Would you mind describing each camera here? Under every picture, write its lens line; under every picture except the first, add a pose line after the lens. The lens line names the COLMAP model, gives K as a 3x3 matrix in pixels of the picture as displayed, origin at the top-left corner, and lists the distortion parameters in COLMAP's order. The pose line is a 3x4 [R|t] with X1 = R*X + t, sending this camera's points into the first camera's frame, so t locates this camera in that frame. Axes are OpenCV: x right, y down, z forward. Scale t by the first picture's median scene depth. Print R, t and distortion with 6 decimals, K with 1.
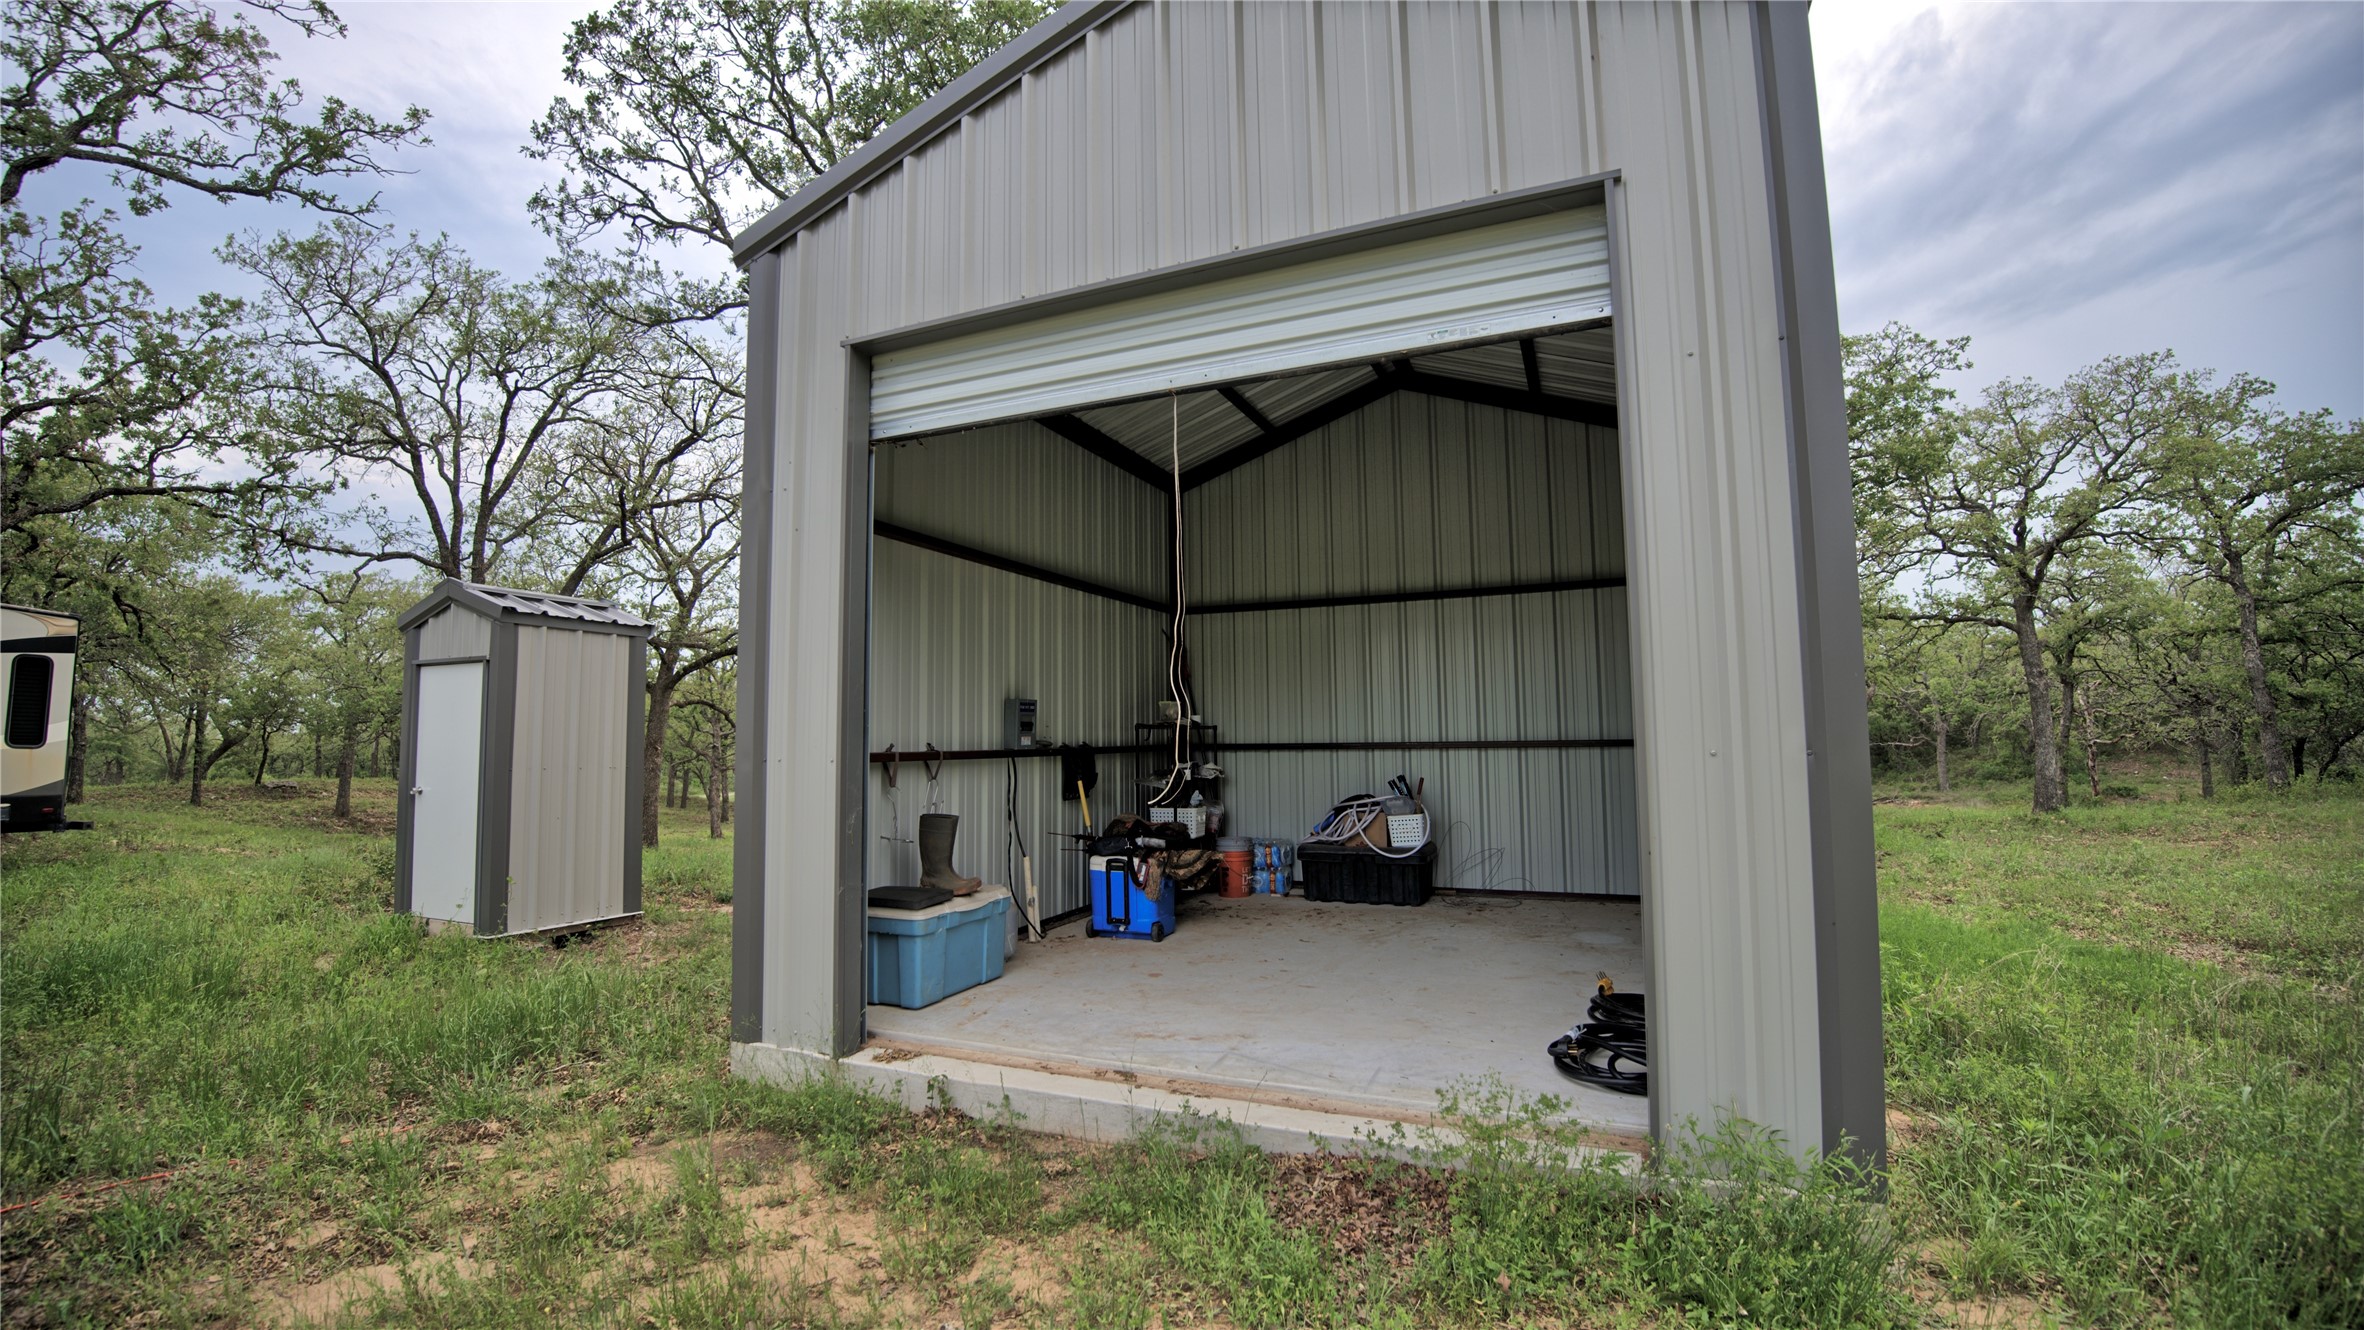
lens RADIAL K [[1009.4, 0, 1180.0], [0, 1009.4, 659.6], [0, 0, 1]] dist [-0.022770, -0.000053]
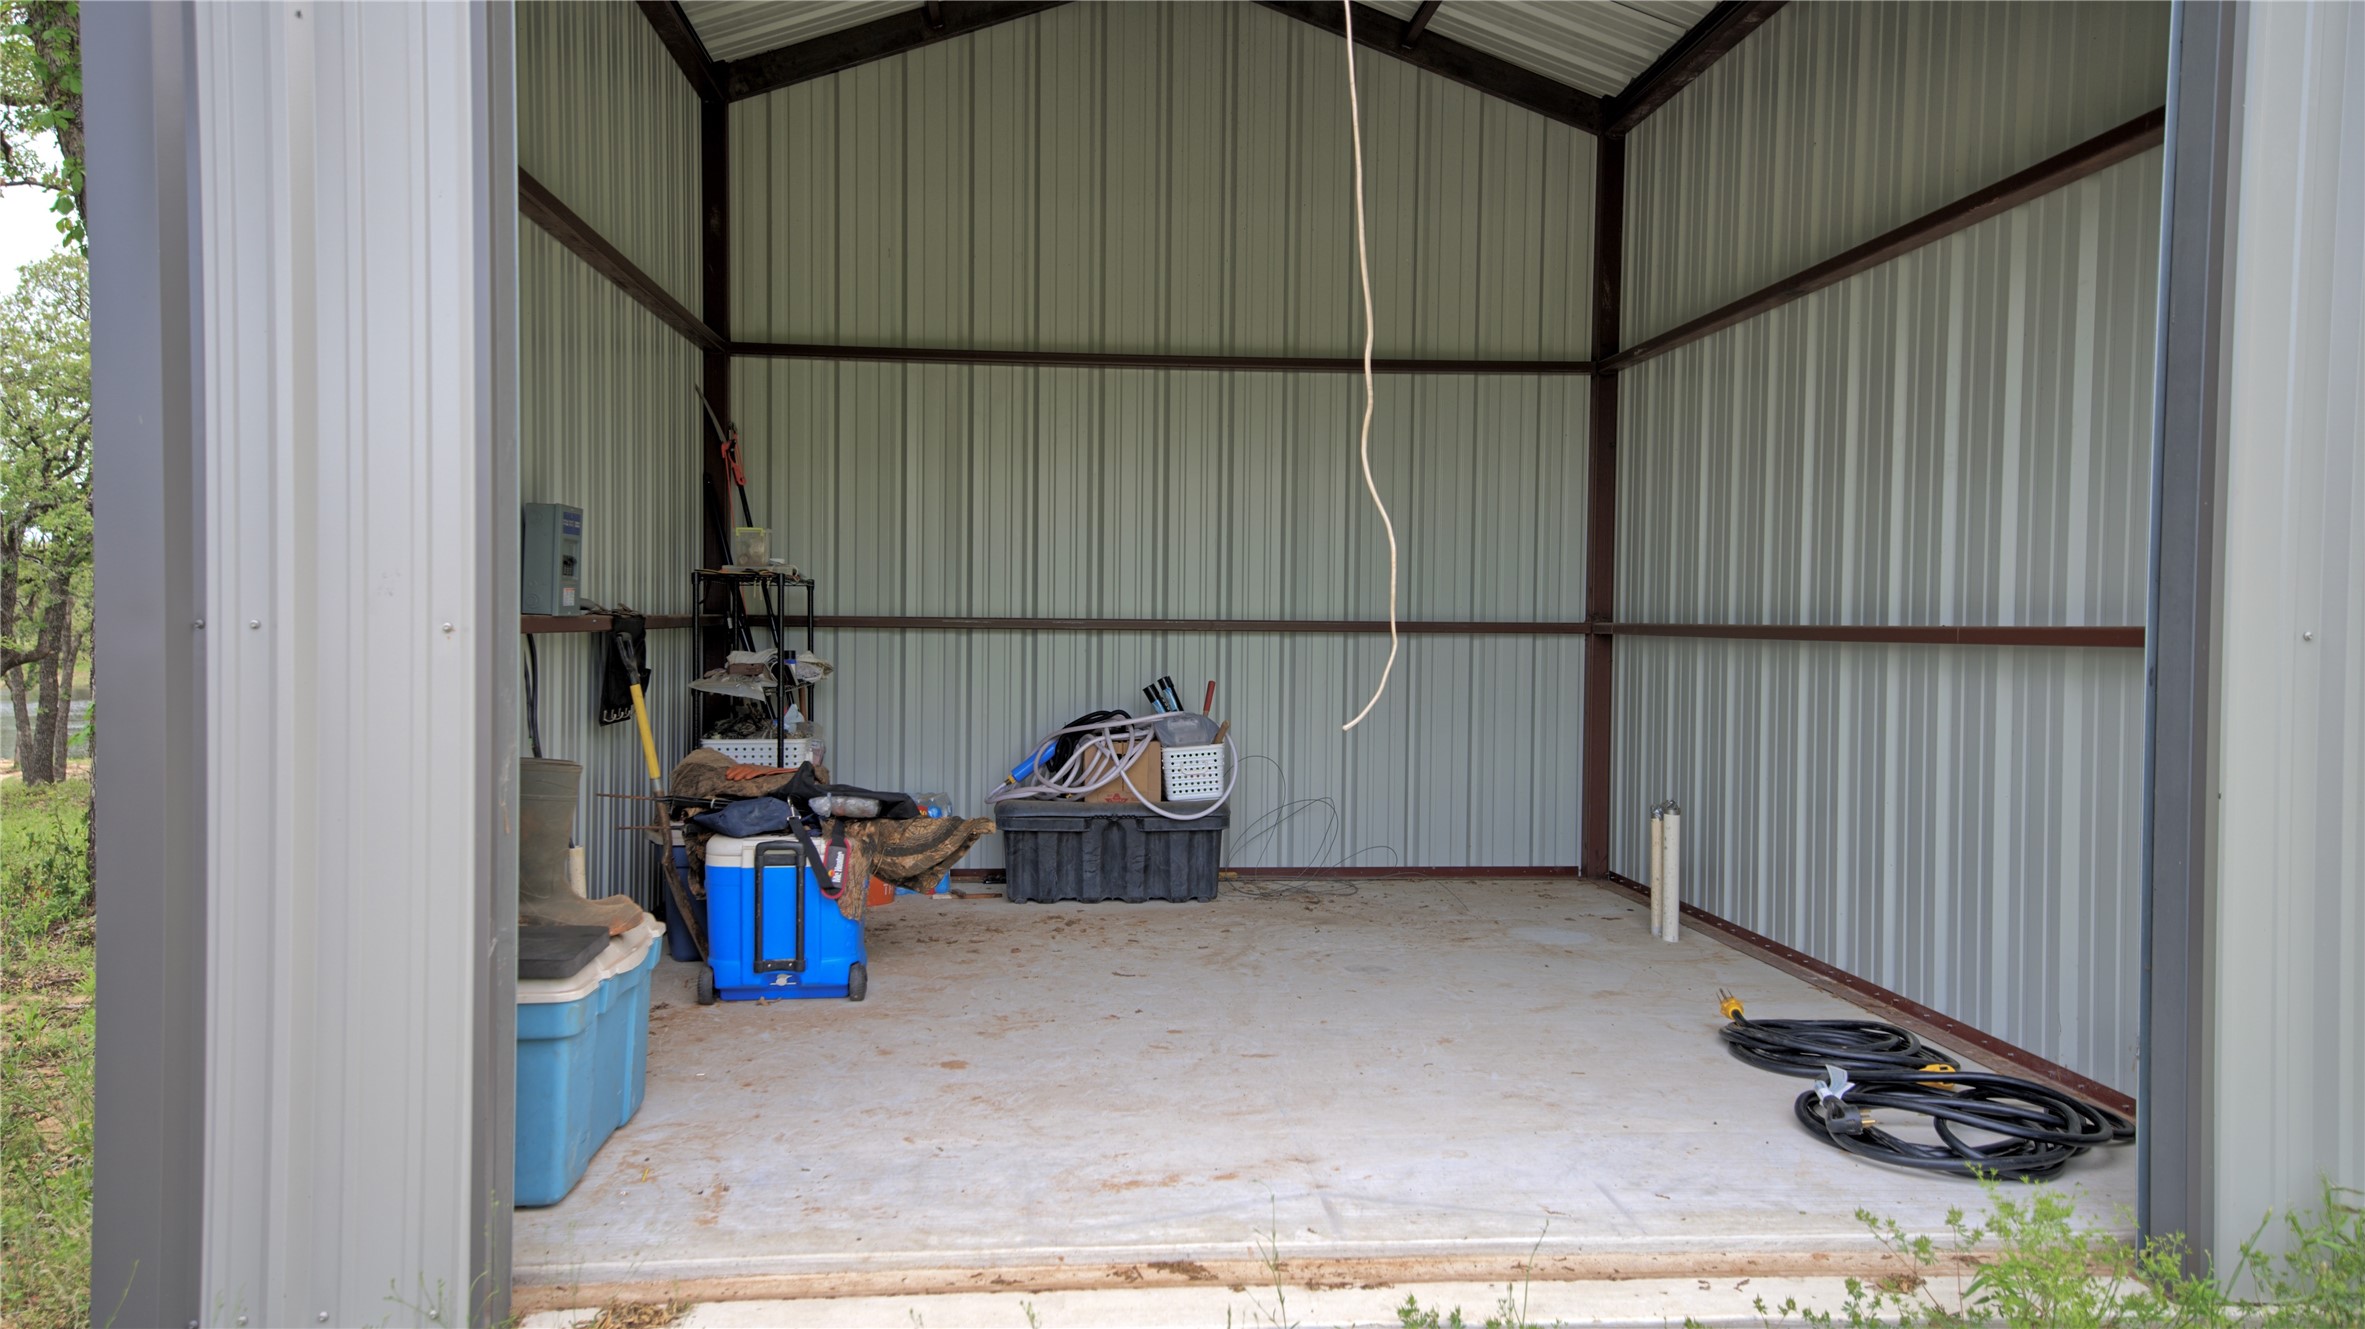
lens RADIAL K [[1720.5, 0, 1184.2], [0, 1720.5, 661.2], [0, 0, 1]] dist [0.066614, 0.000956]
pose [[0.877352, 0.007474, 0.479790, -0.295290], [-0.055510, 0.994747, 0.086010, 0.026861], [-0.476626, -0.102094, 0.873158, 0.180722]]
